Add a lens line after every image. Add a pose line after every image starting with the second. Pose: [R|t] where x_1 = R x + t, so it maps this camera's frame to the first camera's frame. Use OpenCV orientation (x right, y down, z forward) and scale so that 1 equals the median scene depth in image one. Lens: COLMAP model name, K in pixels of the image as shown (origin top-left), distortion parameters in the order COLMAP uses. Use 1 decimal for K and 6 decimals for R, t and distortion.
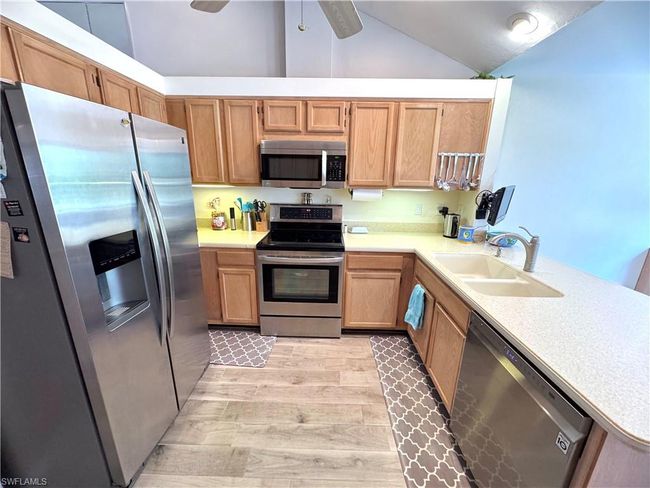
lens RADIAL K [[258.5, 0, 324.9], [0, 258.5, 244.1], [0, 0, 1]] dist [-0.000512, 0.000320]
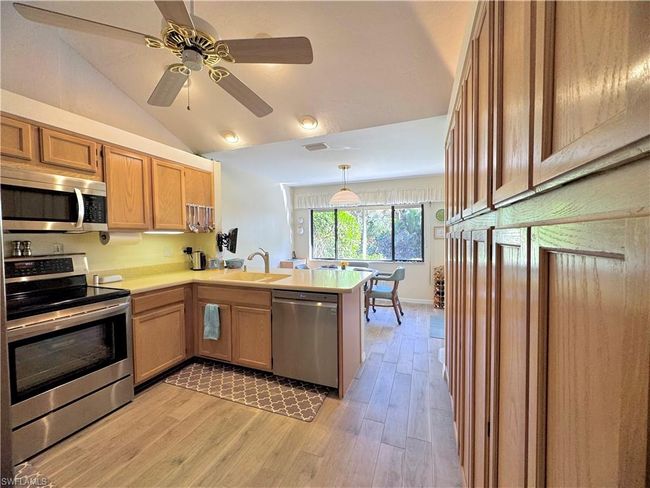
lens RADIAL K [[258.5, 0, 324.0], [0, 258.5, 244.7], [0, 0, 1]] dist [-0.000512, 0.000320]
pose [[0.348897, -0.054685, 0.935564, -0.529738], [0.260638, 0.964573, -0.040818, 0.071191], [-0.900188, 0.258085, 0.350789, -0.000703]]
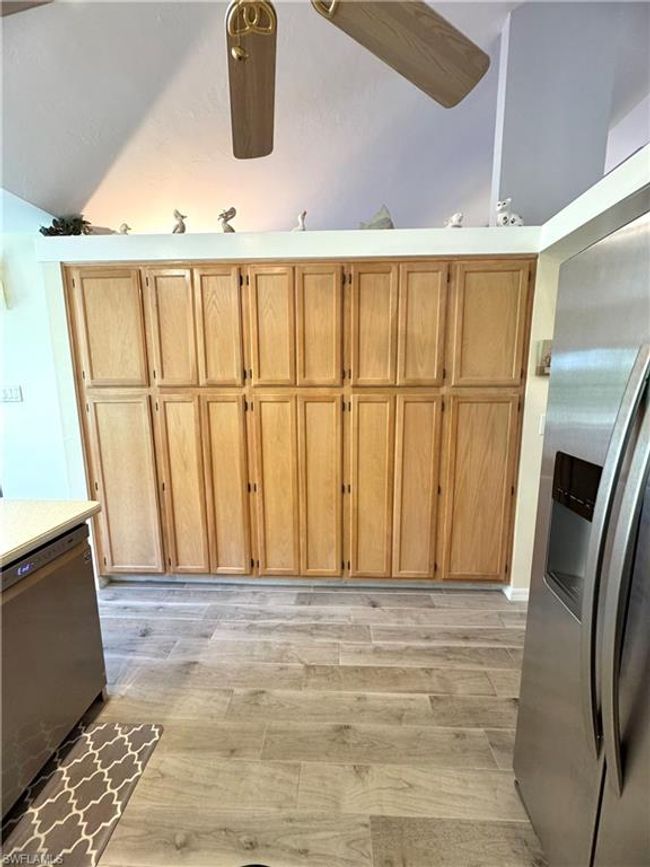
lens RADIAL K [[345.0, 0, 324.5], [0, 345.0, 433.0], [0, 0, 1]] dist [0.001005, -0.000488]
pose [[-0.999371, -0.022500, 0.027416, -0.119139], [-0.009403, 0.913440, 0.406865, -0.192599], [-0.034197, 0.406351, -0.913077, 0.814987]]
